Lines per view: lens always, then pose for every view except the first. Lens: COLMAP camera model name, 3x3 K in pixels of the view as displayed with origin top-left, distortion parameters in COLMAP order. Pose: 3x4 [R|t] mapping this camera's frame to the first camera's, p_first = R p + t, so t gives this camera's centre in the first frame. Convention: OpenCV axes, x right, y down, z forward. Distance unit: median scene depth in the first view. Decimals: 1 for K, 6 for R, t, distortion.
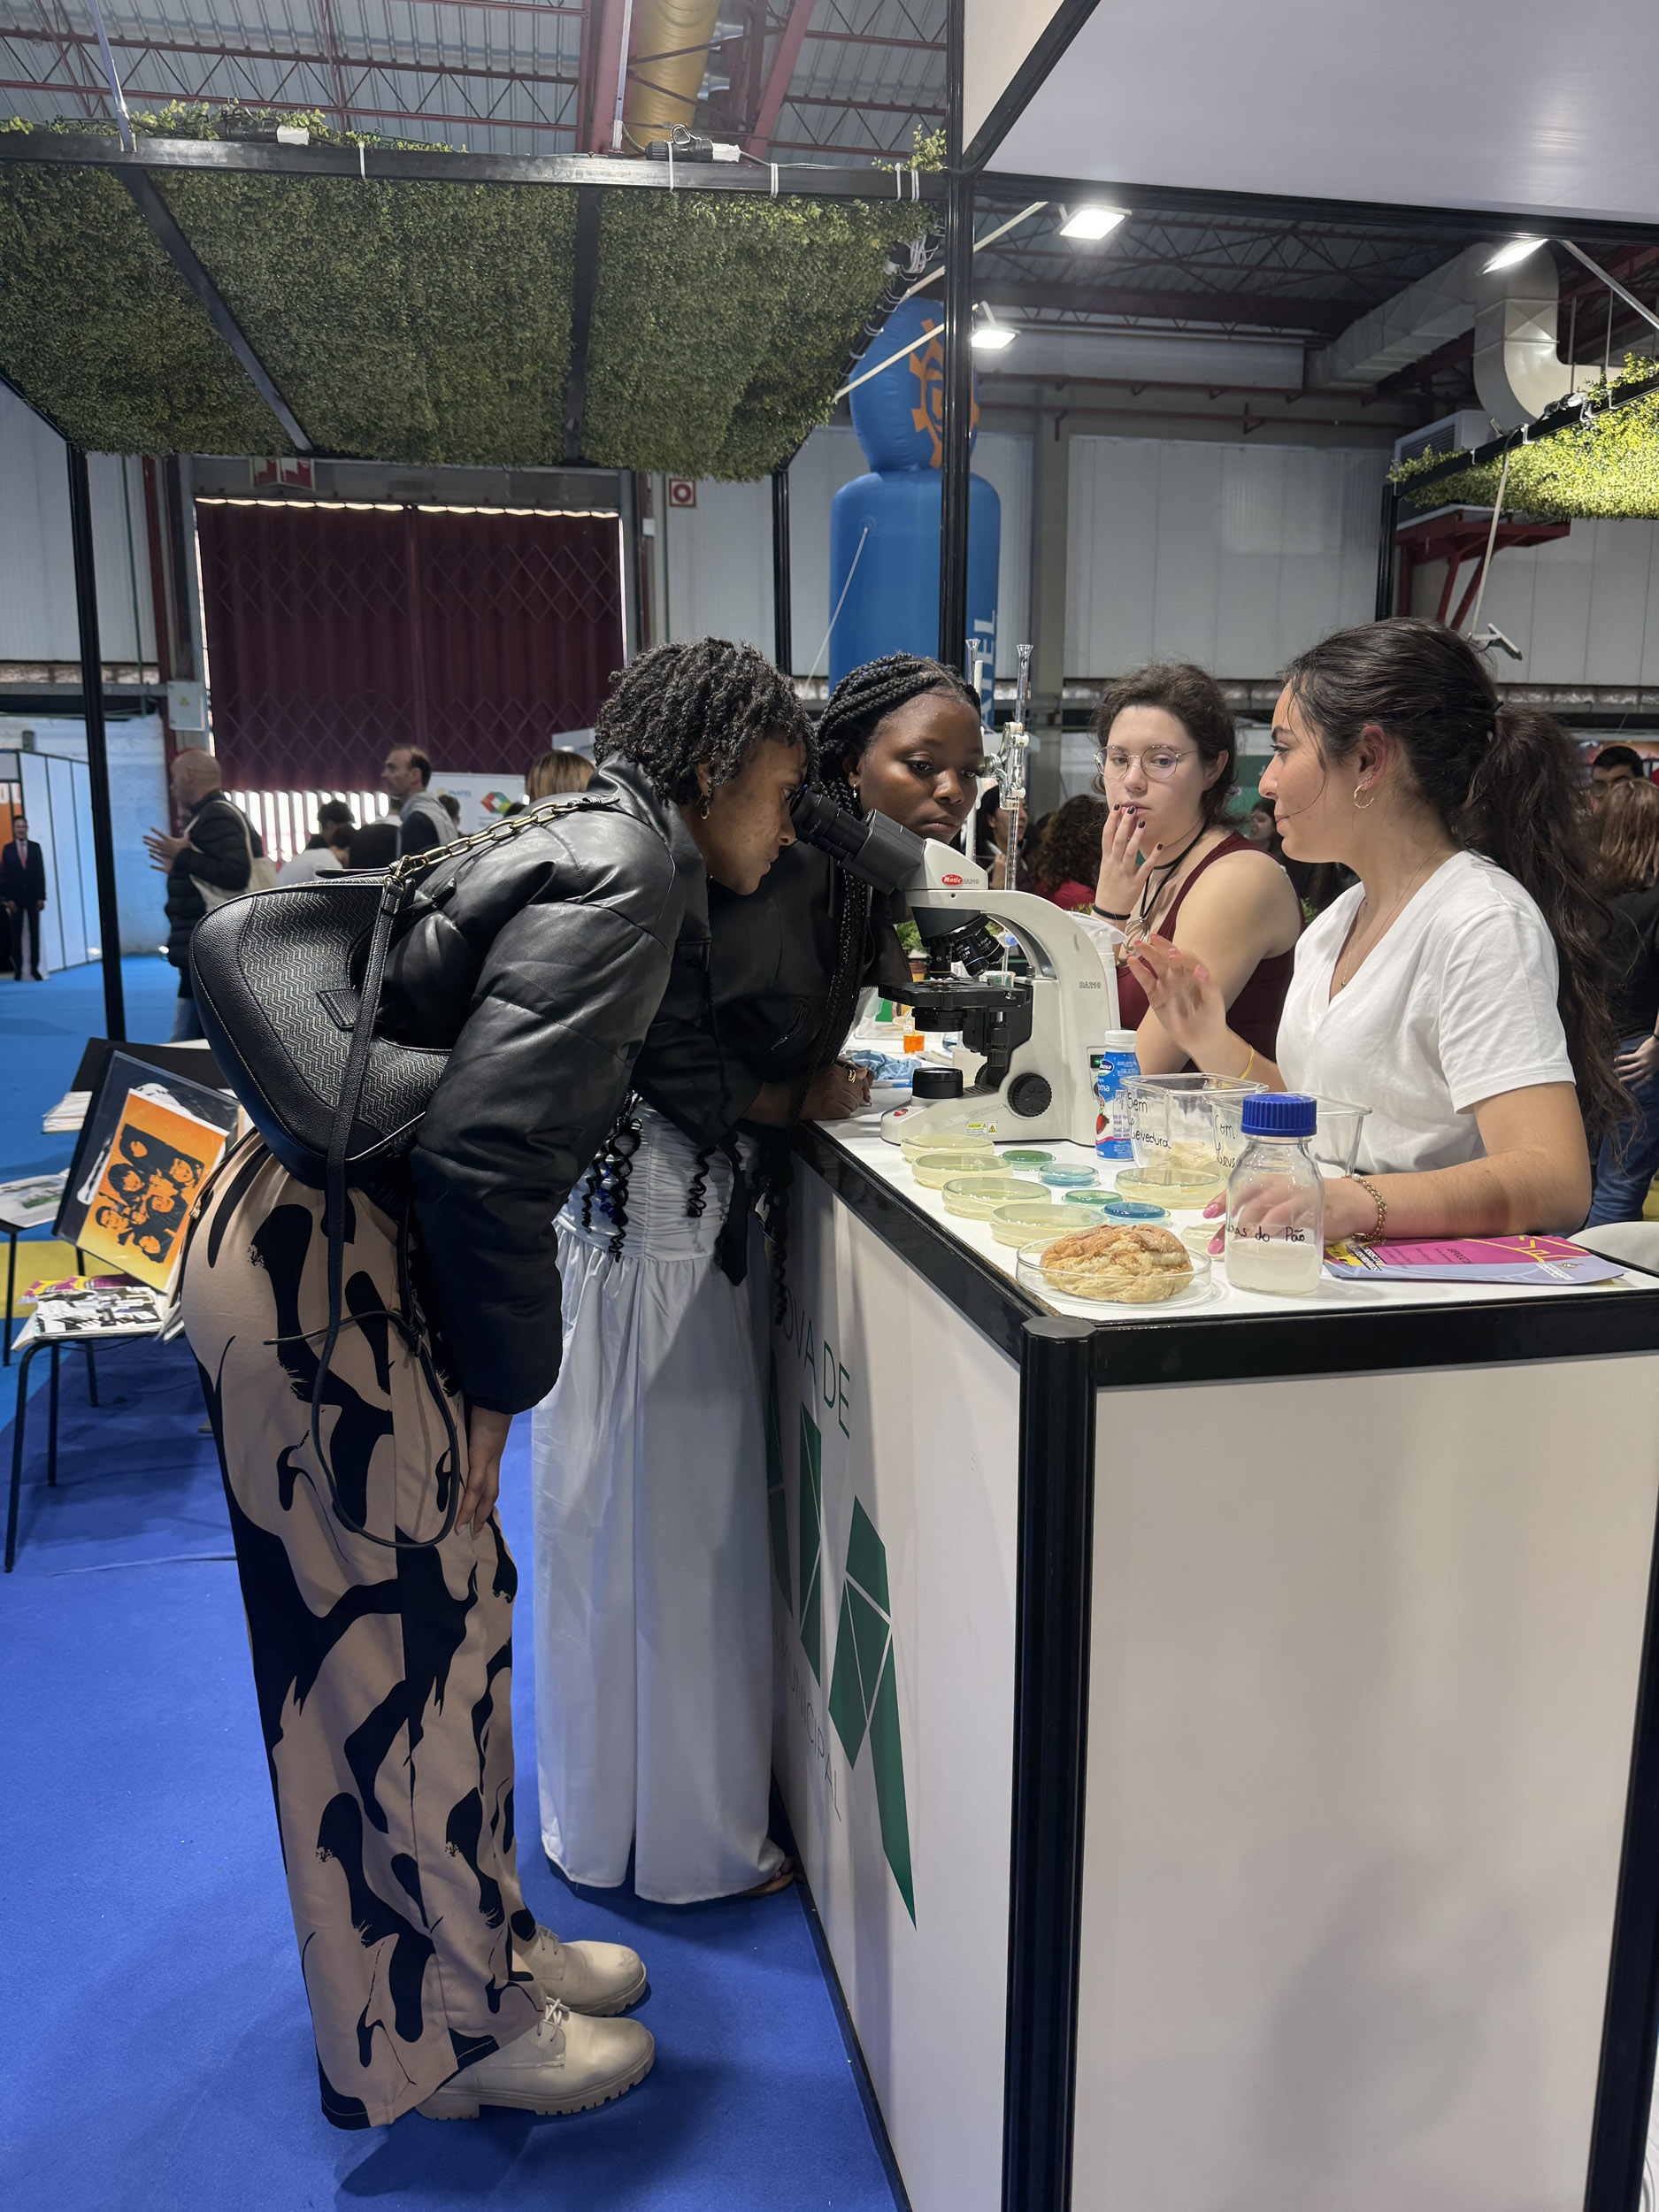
lens RADIAL K [[1553.1, 0, 842.3], [0, 1553.1, 1105.8], [0, 0, 1]] dist [0.038282, -0.047300]
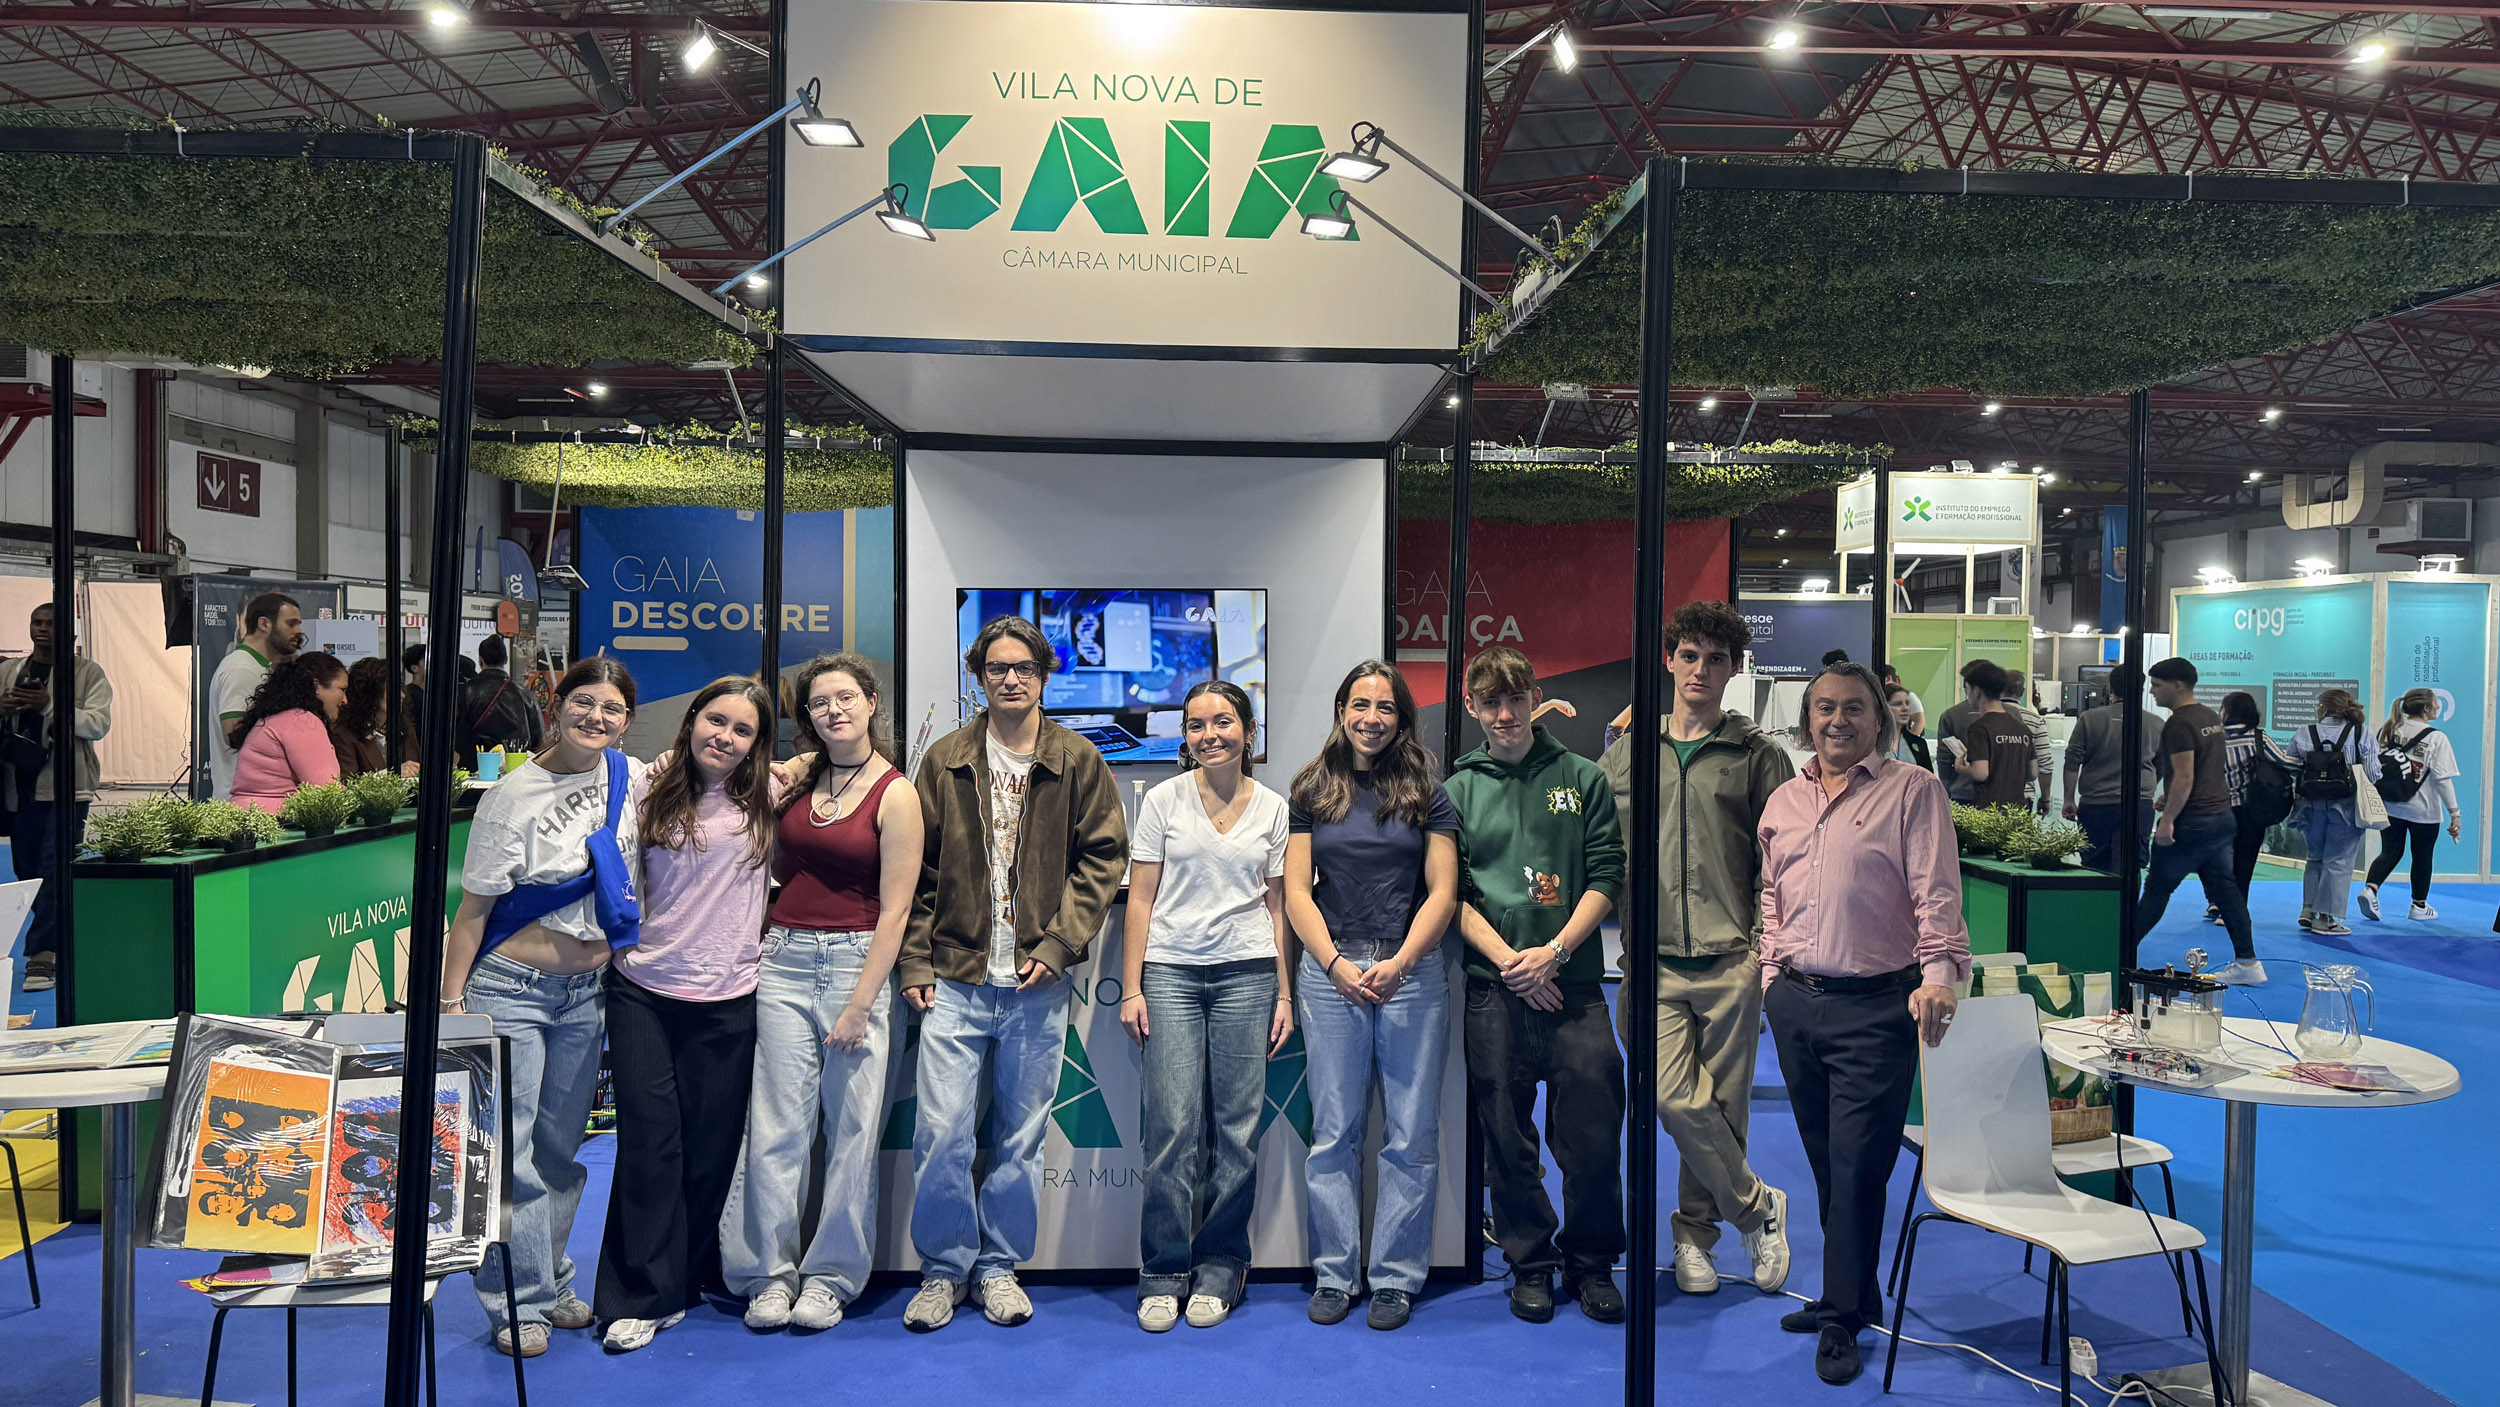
lens RADIAL K [[1744.8, 0, 1253.2], [0, 1744.8, 706.1], [0, 0, 1]] dist [0.039918, -0.035309]
pose [[0.159658, -0.014467, 0.987066, -1.104701], [0.145501, 0.989317, -0.009035, -0.090672], [-0.976391, 0.145062, 0.160057, 0.194795]]
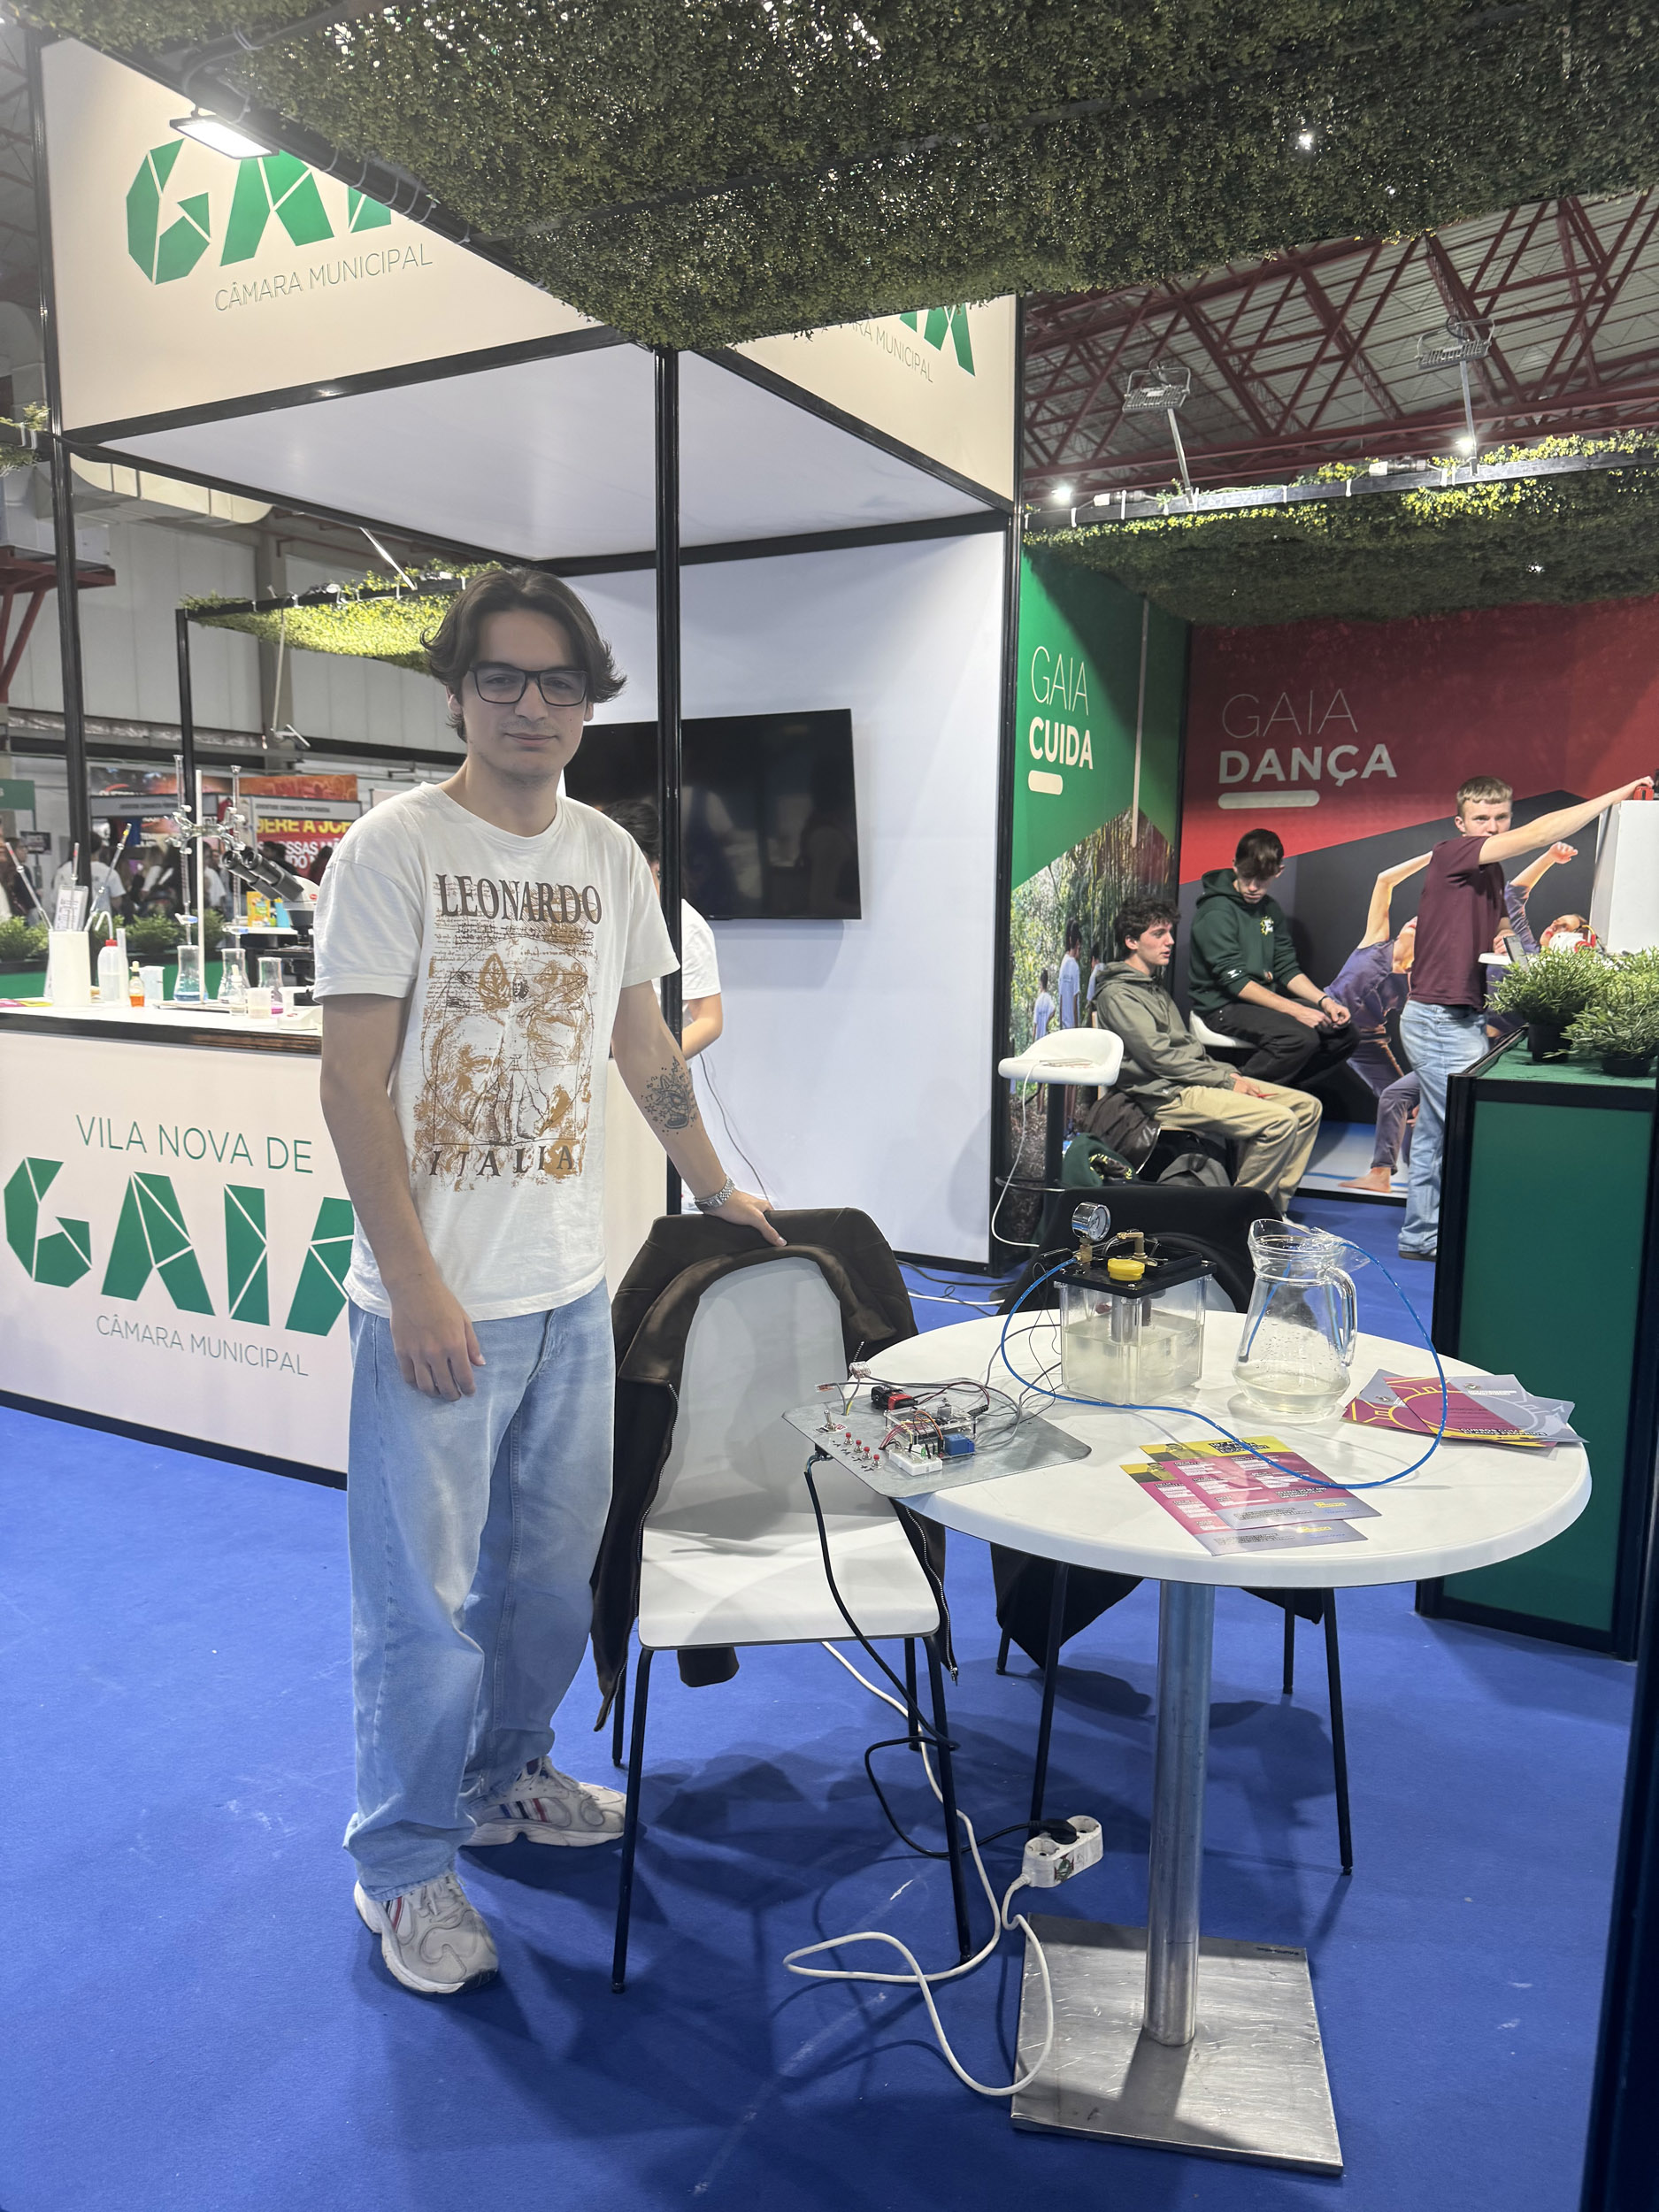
lens RADIAL K [[1553.1, 0, 826.9], [0, 1553.1, 1106.8], [0, 0, 1]] dist [0.038282, -0.047300]
pose [[0.639532, -0.108056, 0.761133, -0.459391], [0.116157, 0.992288, 0.043274, 0.050374], [-0.759939, 0.060736, 0.647151, -0.350760]]
